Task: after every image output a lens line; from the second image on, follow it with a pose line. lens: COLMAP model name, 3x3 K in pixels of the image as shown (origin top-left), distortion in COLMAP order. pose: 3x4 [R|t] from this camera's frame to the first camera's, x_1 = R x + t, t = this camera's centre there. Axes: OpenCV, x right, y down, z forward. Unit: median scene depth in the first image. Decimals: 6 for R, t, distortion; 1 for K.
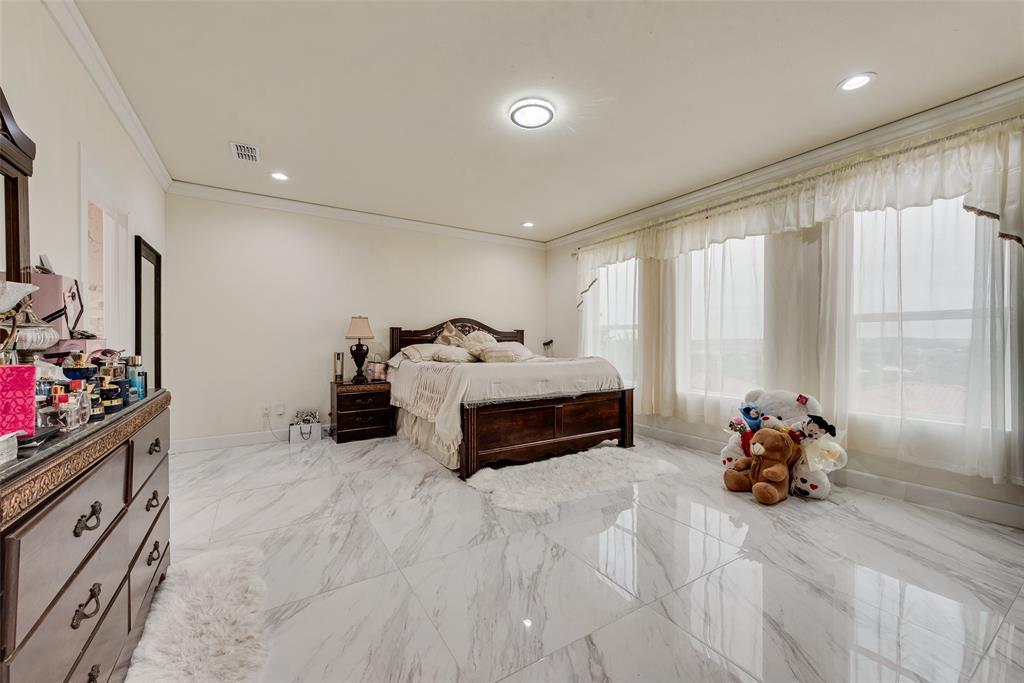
lens RADIAL K [[406.1, 0, 513.2], [0, 406.1, 341.9], [0, 0, 1]] dist [-0.002035, -0.000307]
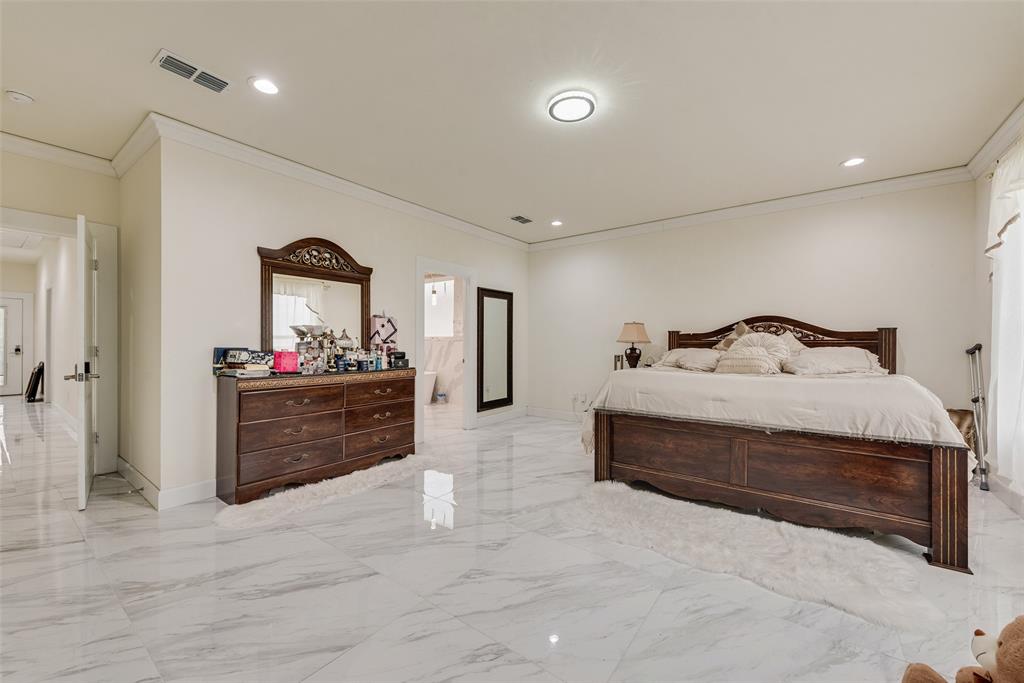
lens RADIAL K [[406.1, 0, 509.8], [0, 406.1, 342.9], [0, 0, 1]] dist [-0.002035, -0.000307]
pose [[0.330818, -0.001542, -0.943693, 0.623238], [-0.004226, 0.999986, -0.003116, -0.003519], [0.943685, 0.005019, 0.330807, 0.389108]]
